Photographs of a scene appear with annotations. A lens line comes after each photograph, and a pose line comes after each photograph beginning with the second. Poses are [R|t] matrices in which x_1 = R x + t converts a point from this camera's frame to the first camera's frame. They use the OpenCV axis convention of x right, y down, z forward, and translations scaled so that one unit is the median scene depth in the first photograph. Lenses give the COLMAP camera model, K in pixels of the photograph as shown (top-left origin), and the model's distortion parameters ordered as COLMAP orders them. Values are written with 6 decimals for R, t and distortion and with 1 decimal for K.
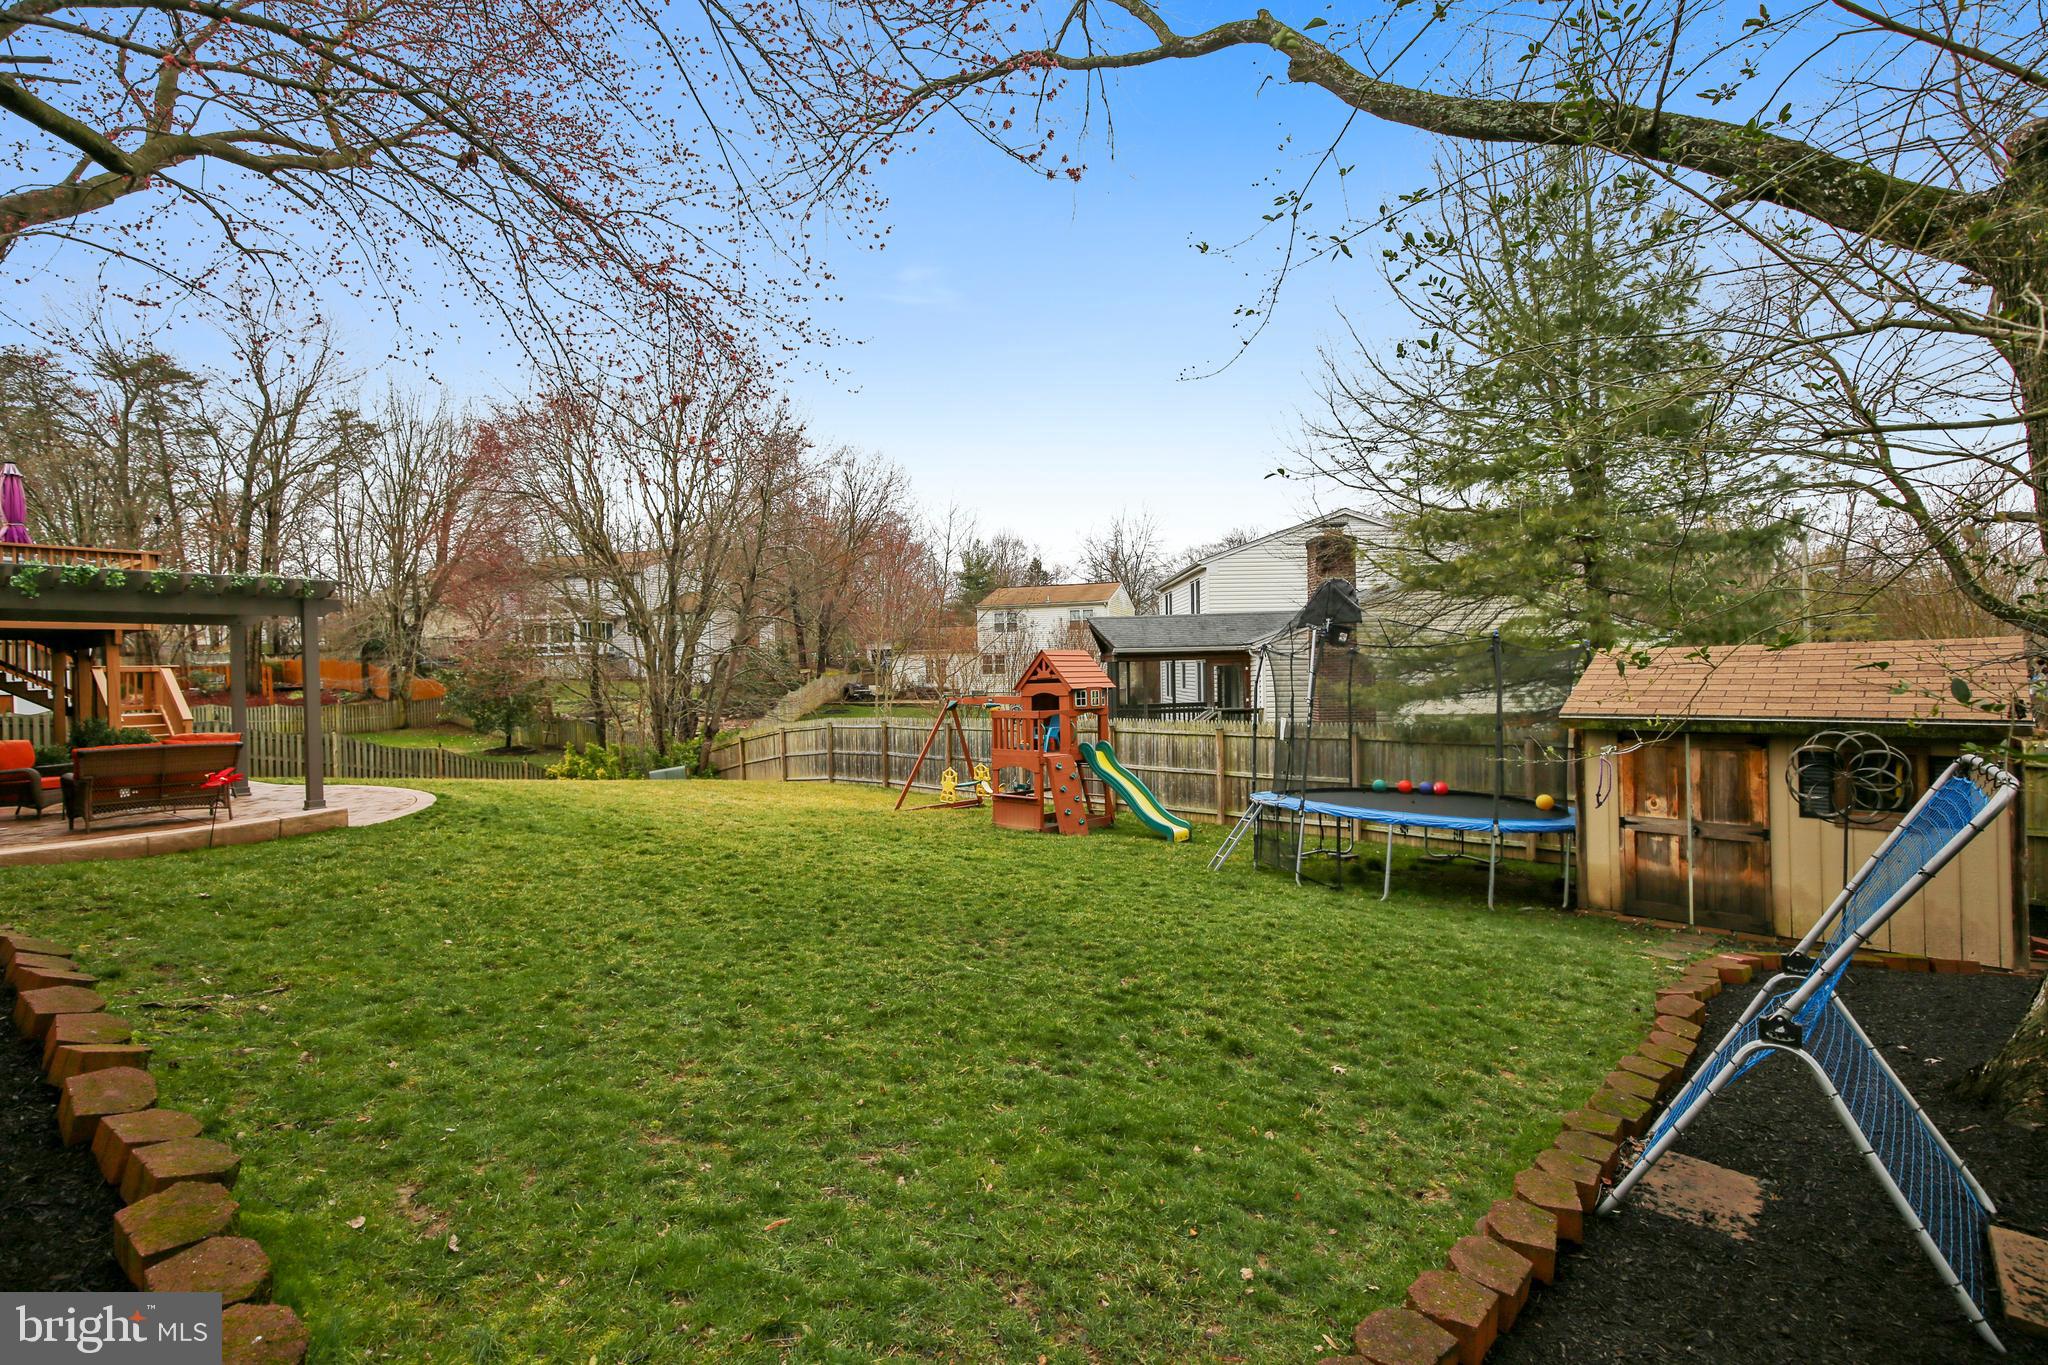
lens RADIAL K [[914.0, 0, 1021.7], [0, 914.0, 680.9], [0, 0, 1]] dist [0.007766, -0.000421]
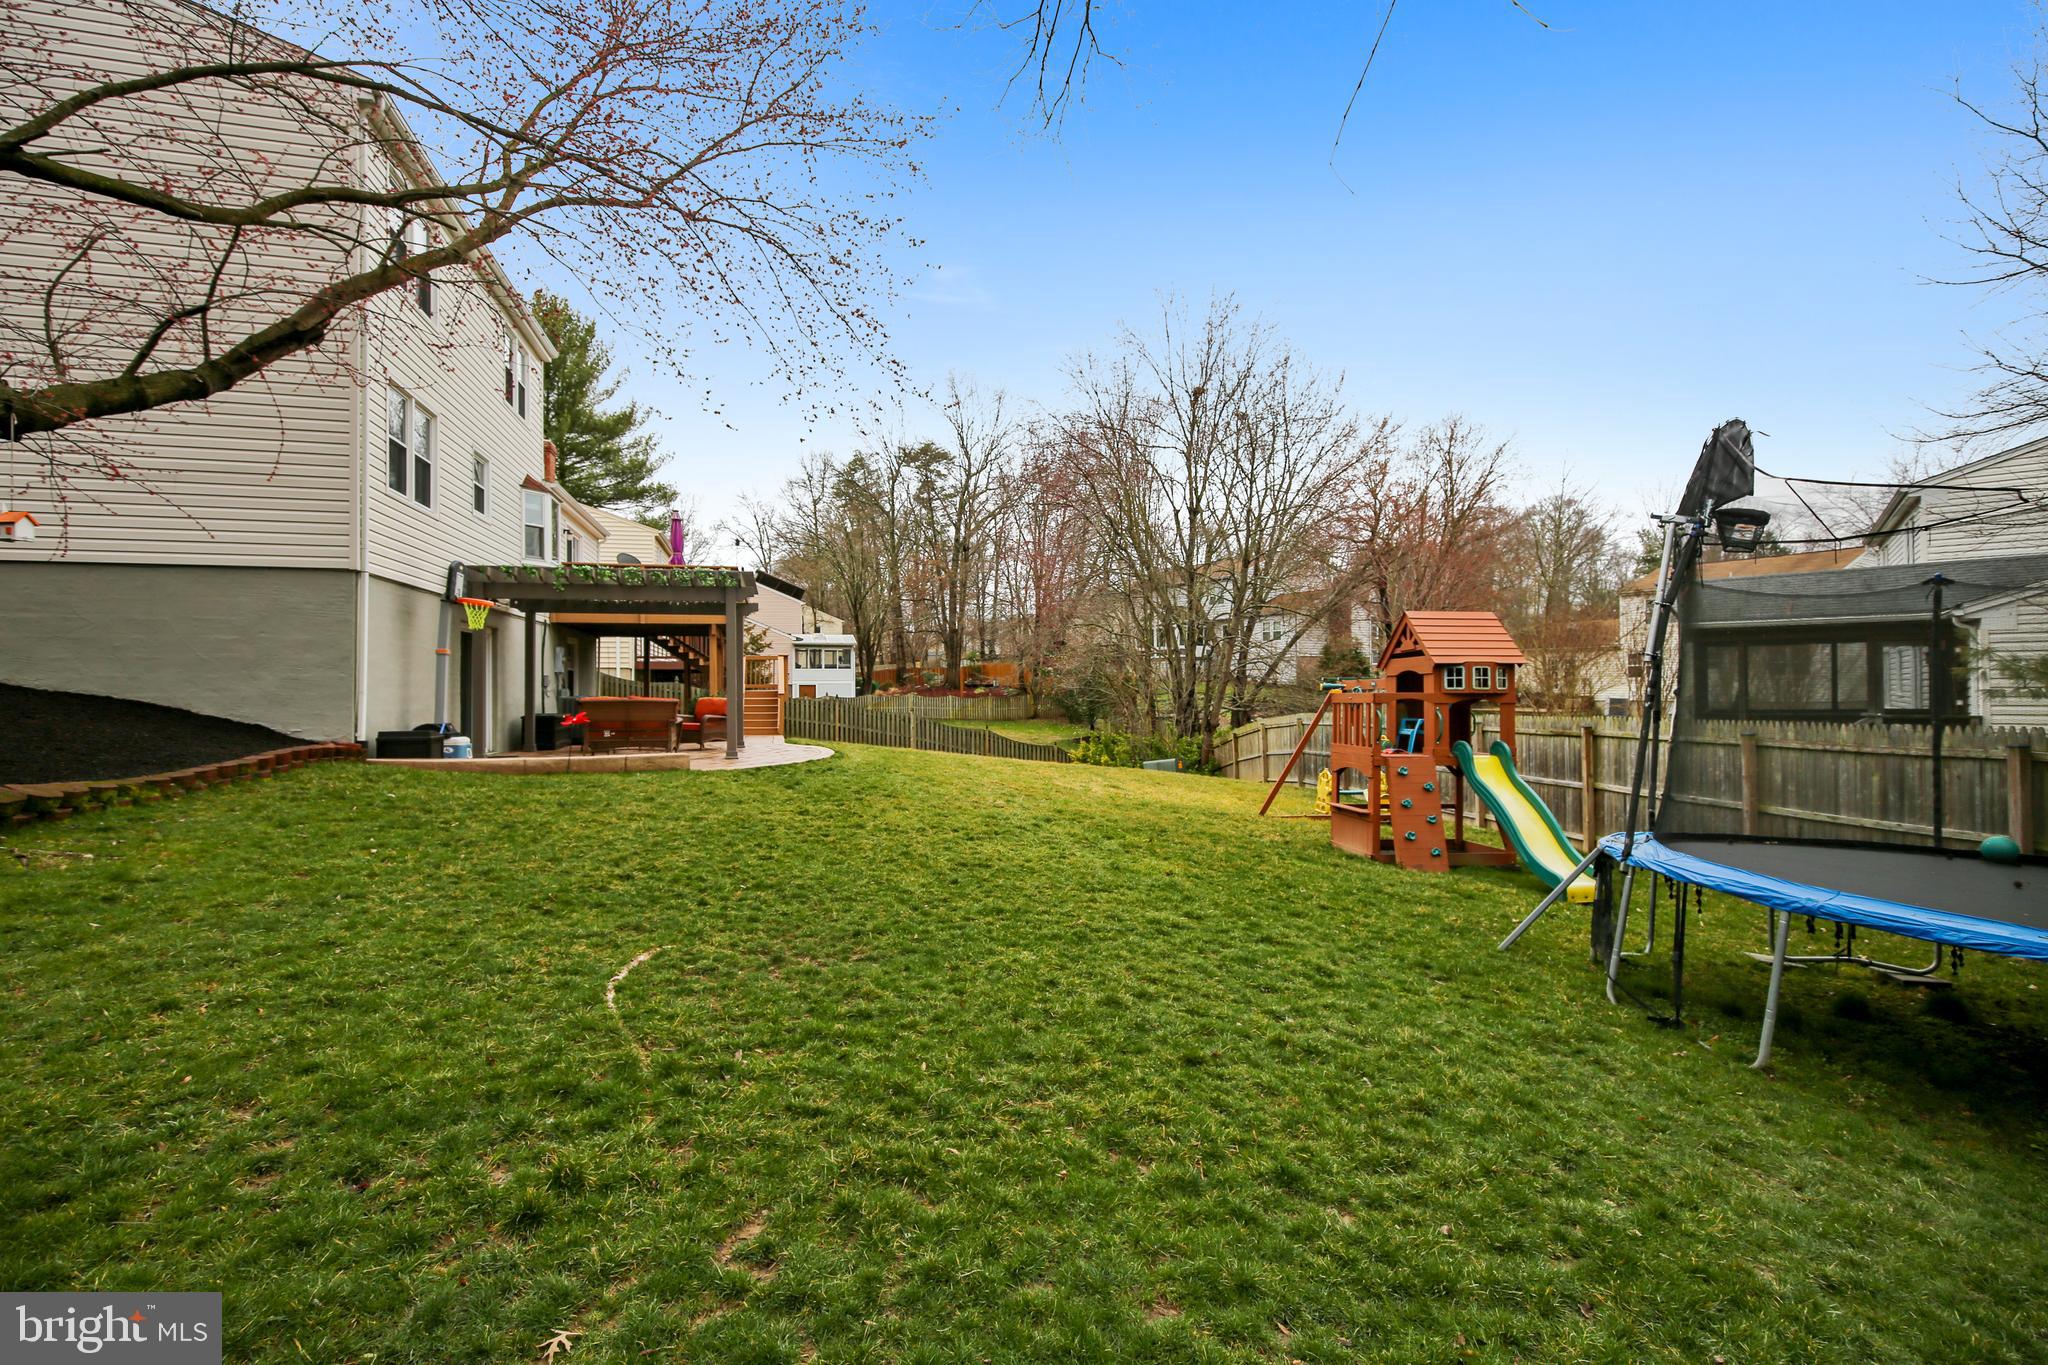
lens RADIAL K [[914.0, 0, 1021.7], [0, 914.0, 680.9], [0, 0, 1]] dist [0.007766, -0.000421]
pose [[0.764549, 0.006922, -0.644528, 0.150482], [-0.013003, 0.999904, -0.004686, 0.016723], [0.644434, 0.011963, 0.764566, 0.142950]]
